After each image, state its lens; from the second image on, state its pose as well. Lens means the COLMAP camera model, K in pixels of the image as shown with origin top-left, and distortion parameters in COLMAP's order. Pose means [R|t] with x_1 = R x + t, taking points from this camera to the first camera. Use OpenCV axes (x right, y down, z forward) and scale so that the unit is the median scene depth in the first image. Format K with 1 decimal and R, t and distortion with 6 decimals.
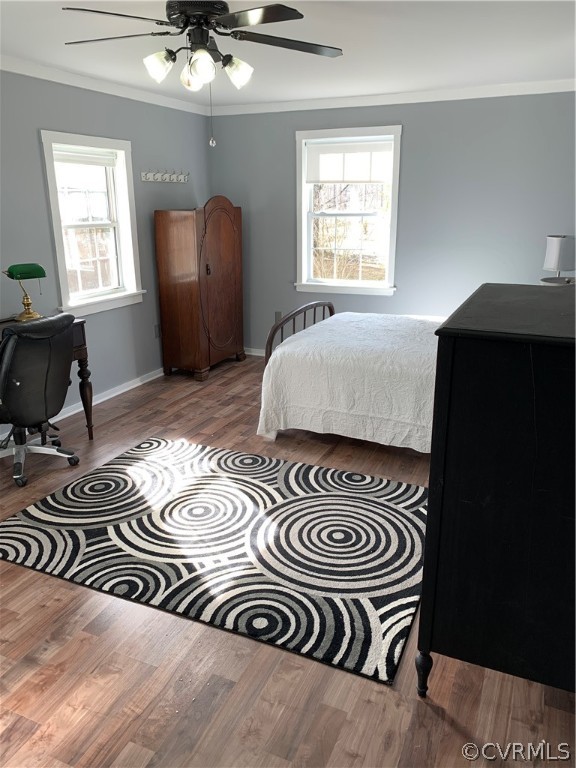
lens RADIAL K [[586.2, 0, 288.2], [0, 586.2, 383.7], [0, 0, 1]] dist [0.004518, -0.003816]
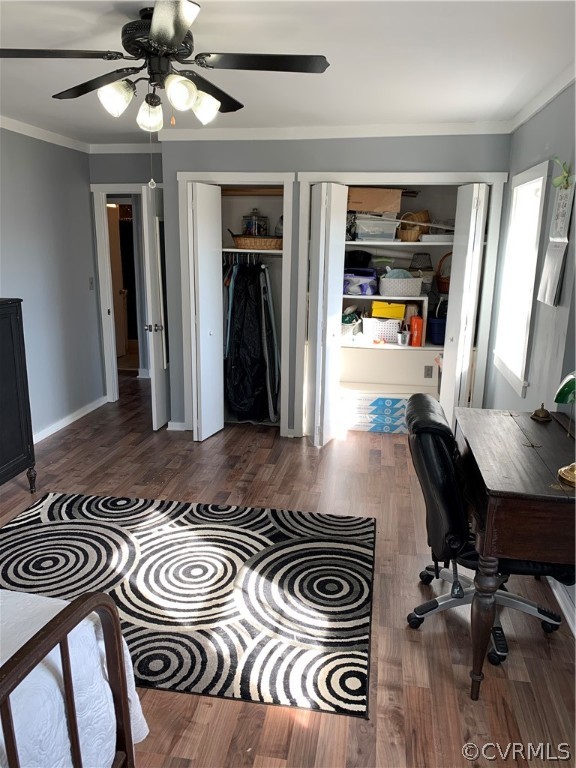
lens RADIAL K [[586.2, 0, 287.4], [0, 586.2, 385.3], [0, 0, 1]] dist [0.004518, -0.003816]
pose [[-0.967113, 0.059483, -0.247293, -0.085801], [-0.081048, 0.849514, 0.521304, -0.581356], [0.241088, 0.524202, -0.816755, 1.787368]]
